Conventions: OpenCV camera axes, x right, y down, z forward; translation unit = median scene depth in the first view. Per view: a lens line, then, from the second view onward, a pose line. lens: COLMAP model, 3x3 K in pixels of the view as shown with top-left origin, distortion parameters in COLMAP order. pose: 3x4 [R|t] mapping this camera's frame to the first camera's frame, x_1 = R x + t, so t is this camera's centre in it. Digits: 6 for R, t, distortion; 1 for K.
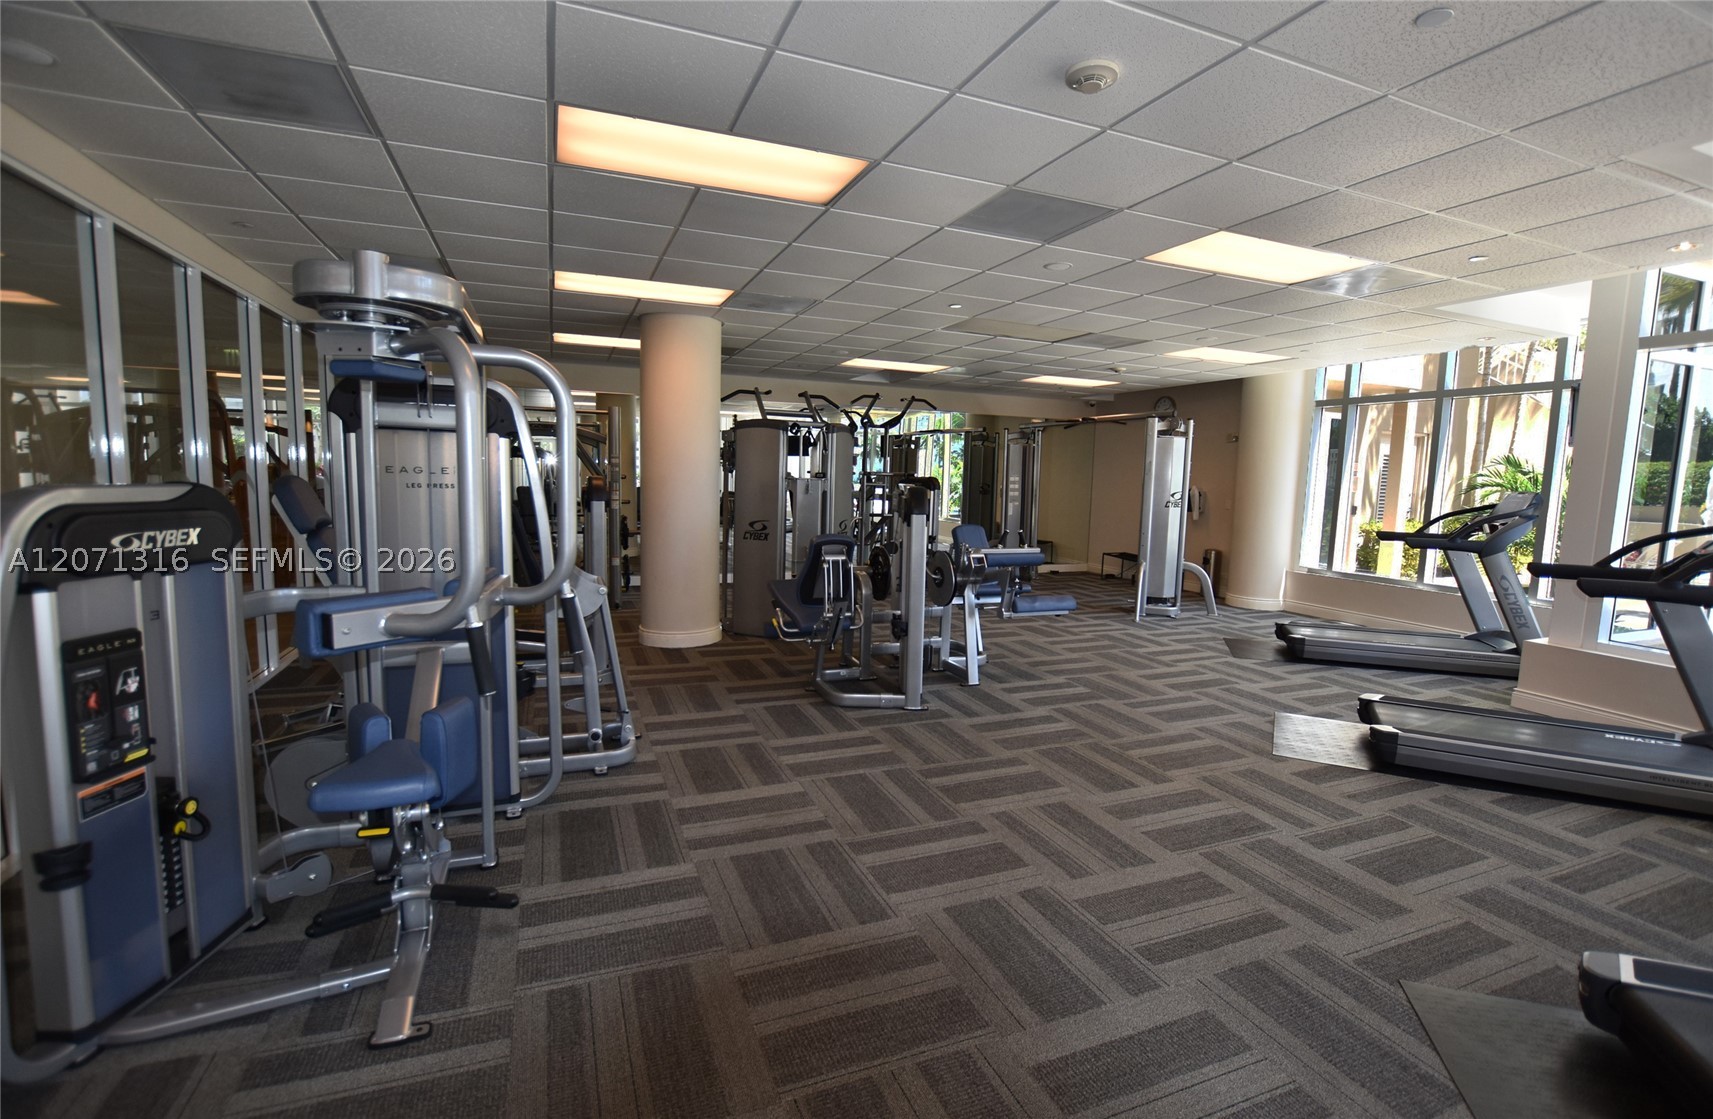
lens RADIAL K [[756.1, 0, 856.5], [0, 756.1, 559.5], [0, 0, 1]] dist [-0.031058, -0.000018]
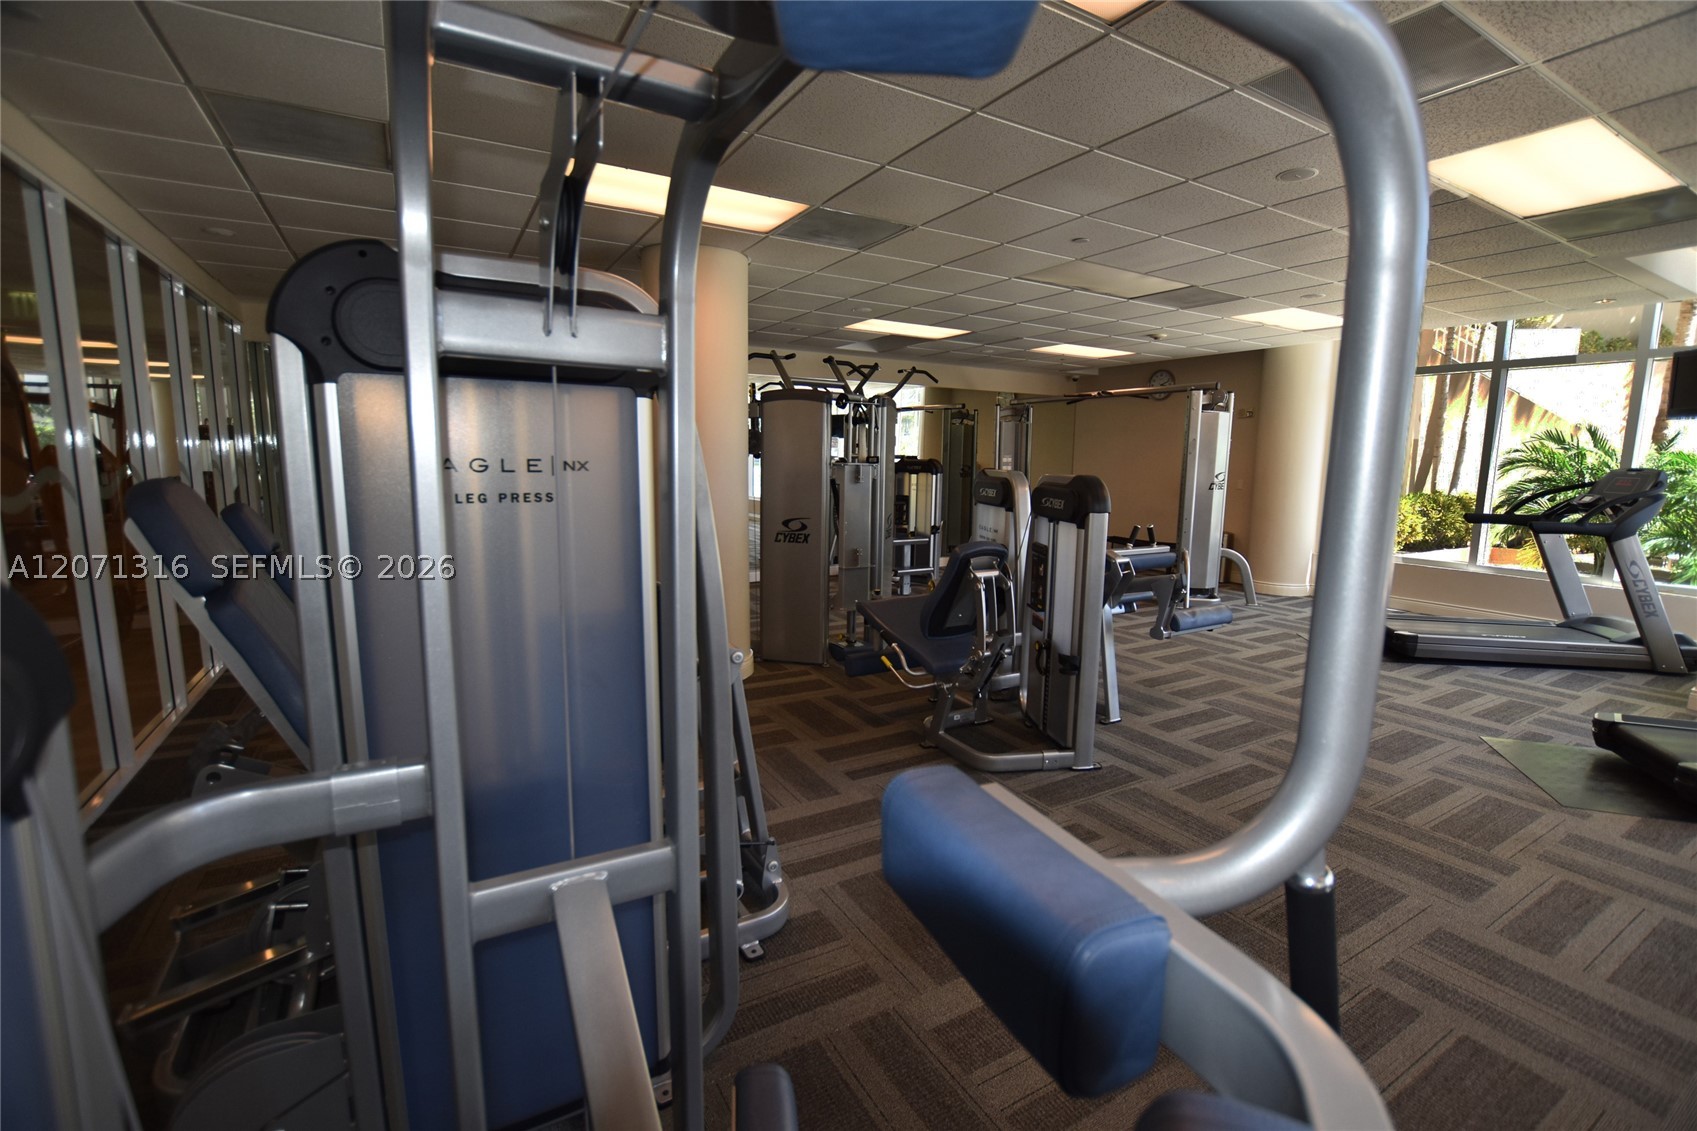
lens RADIAL K [[746.2, 0, 853.2], [0, 746.2, 565.8], [0, 0, 1]] dist [-0.034440, 0.006060]
pose [[0.989582, -0.033996, 0.139902, -0.216627], [0.029169, 0.998911, 0.036405, -0.033957], [-0.140987, -0.031944, 0.989496, 0.259881]]
